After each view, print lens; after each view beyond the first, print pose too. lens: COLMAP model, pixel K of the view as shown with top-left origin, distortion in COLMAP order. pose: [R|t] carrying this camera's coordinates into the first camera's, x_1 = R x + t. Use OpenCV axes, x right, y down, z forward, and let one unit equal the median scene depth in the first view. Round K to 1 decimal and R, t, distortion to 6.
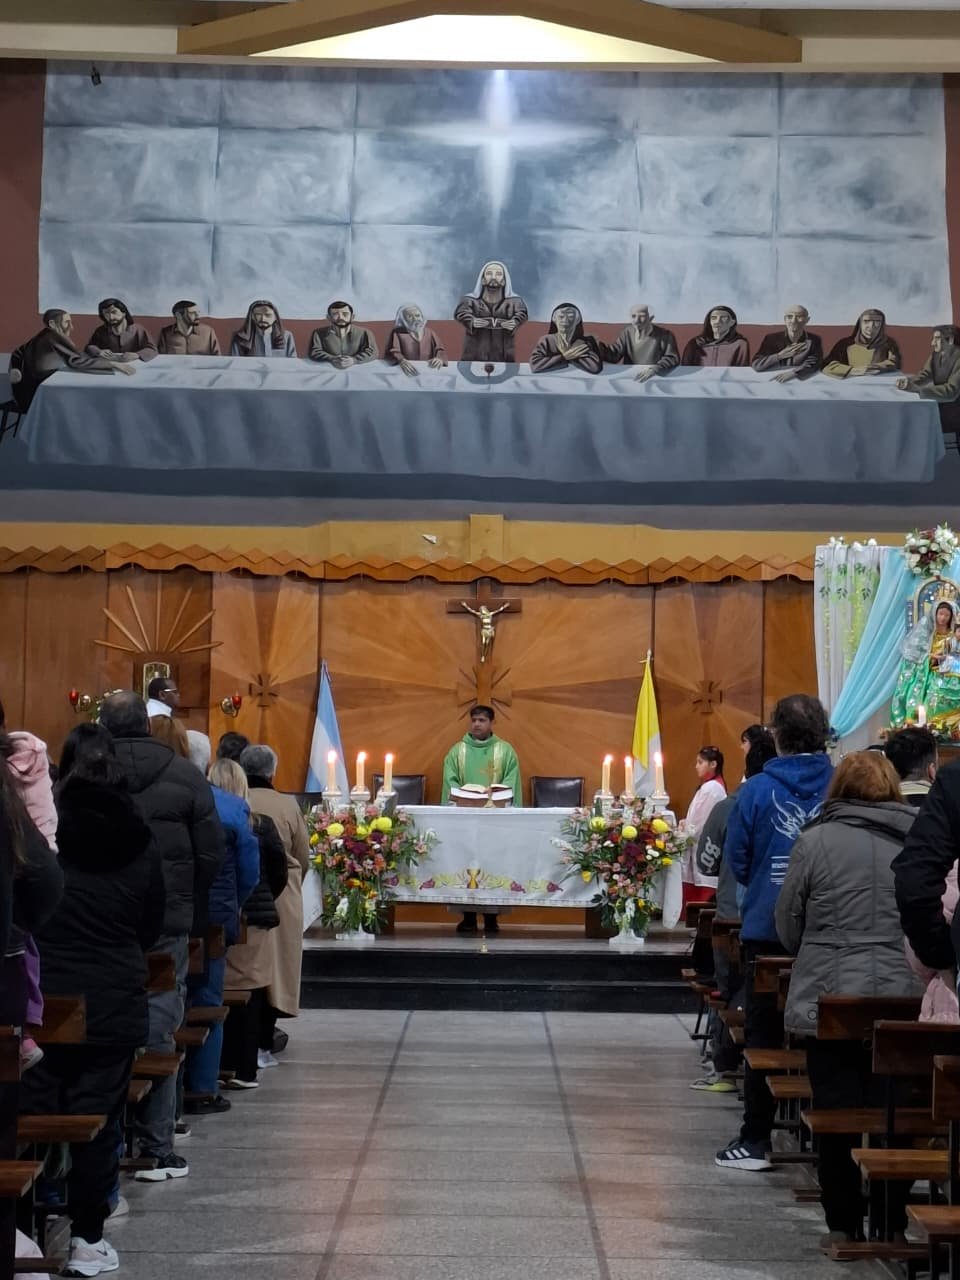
lens RADIAL K [[2840.0, 0, 480.0], [0, 2840.0, 640.0], [0, 0, 1]] dist [0.162390, -0.111411]
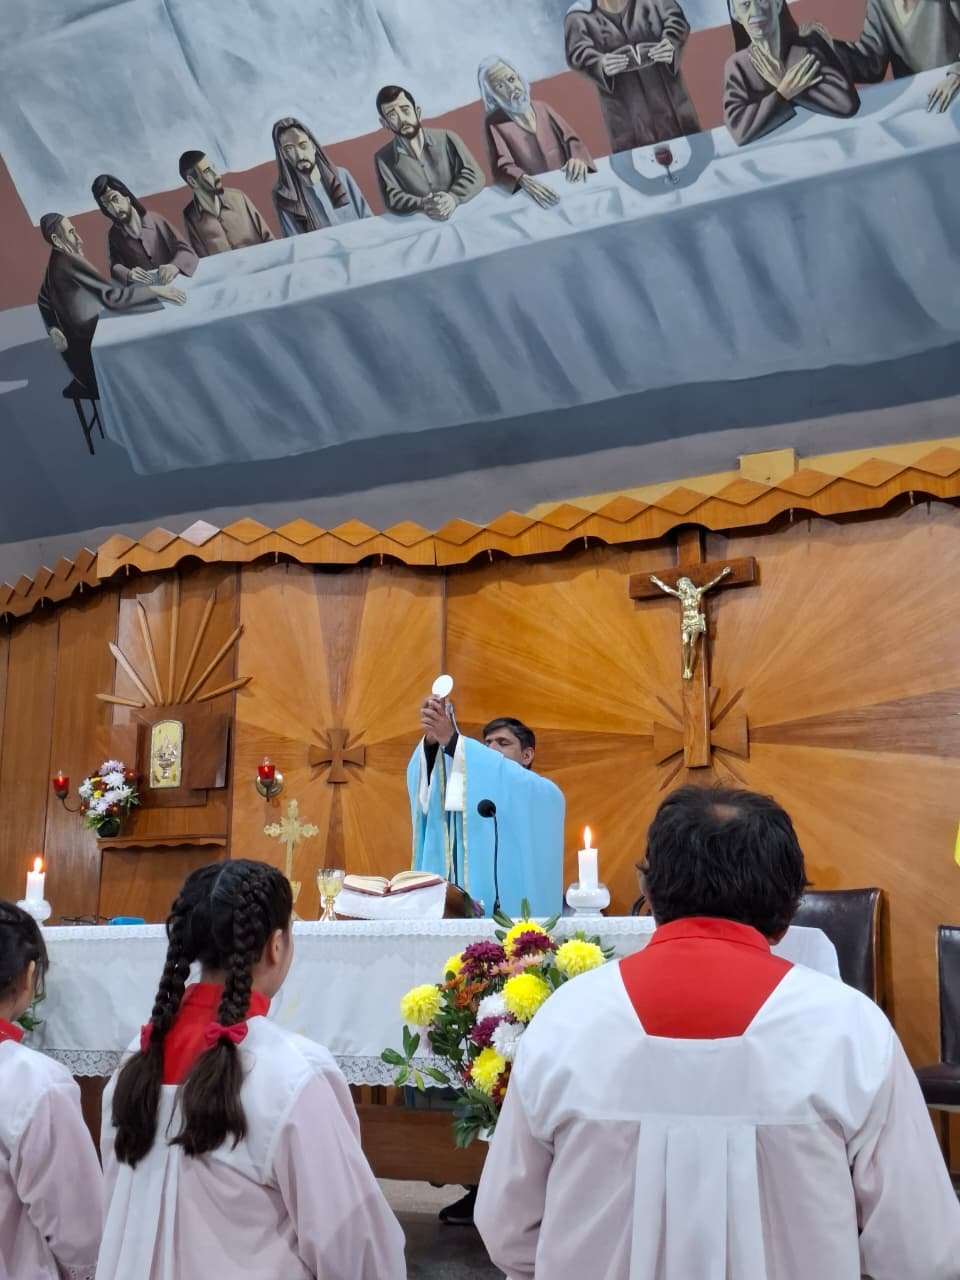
lens RADIAL K [[1746.9, 0, 480.0], [0, 1746.9, 640.0], [0, 0, 1]] dist [0.105981, -0.057188]
pose [[0.856068, -0.107750, -0.505507, 0.139088], [0.029848, 0.986703, -0.159771, 0.053495], [0.516000, 0.121686, 0.847901, 0.706125]]
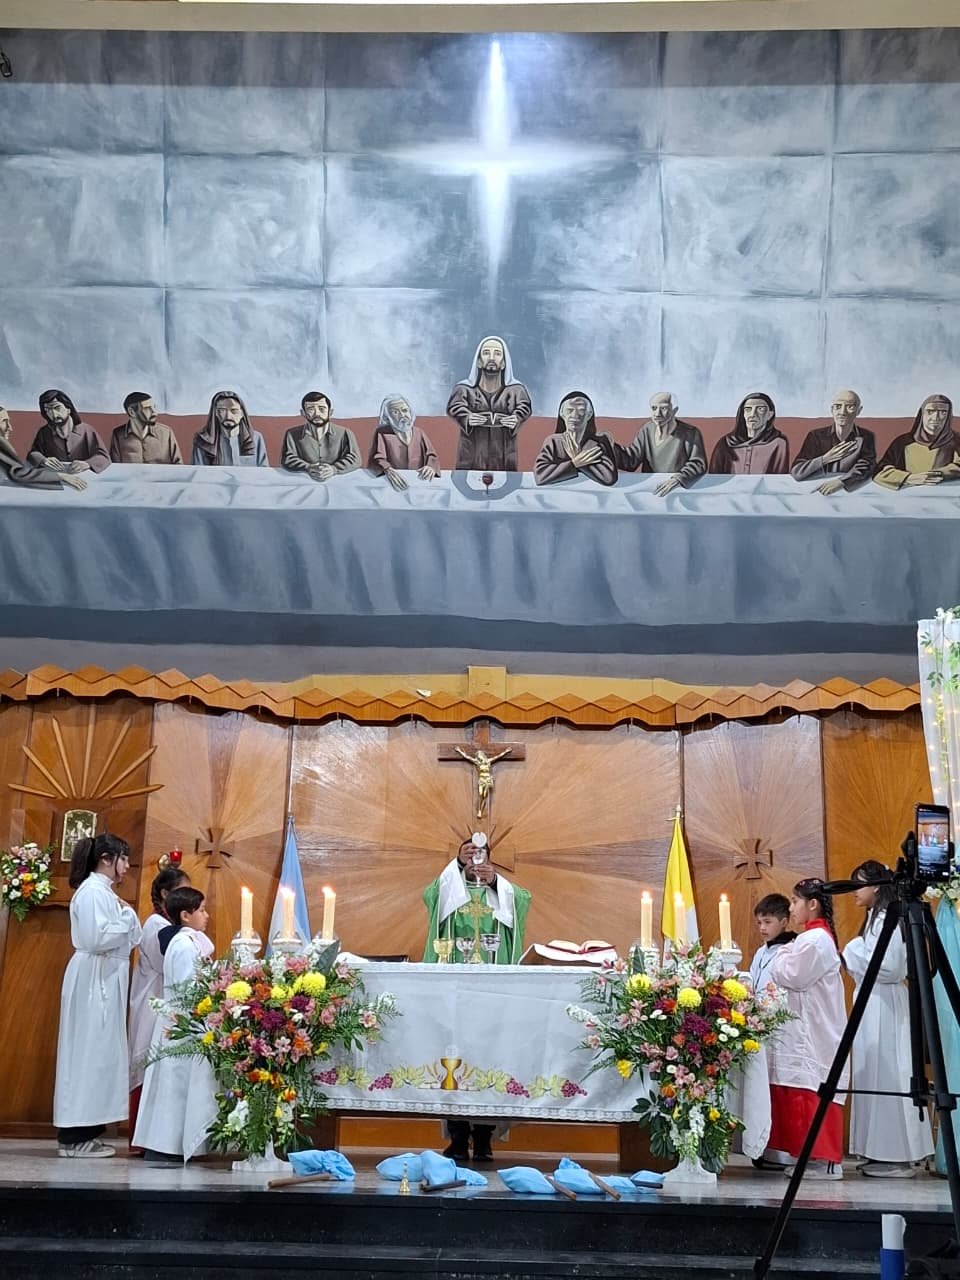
lens RADIAL K [[1589.7, 0, 459.7], [0, 1589.7, 610.6], [0, 0, 1]] dist [0.155180, -0.248475]
pose [[0.999477, -0.000598, -0.032317, 0.010534], [-0.006797, 0.973585, -0.228225, 0.056592], [0.031600, 0.228326, 0.973072, 0.537146]]
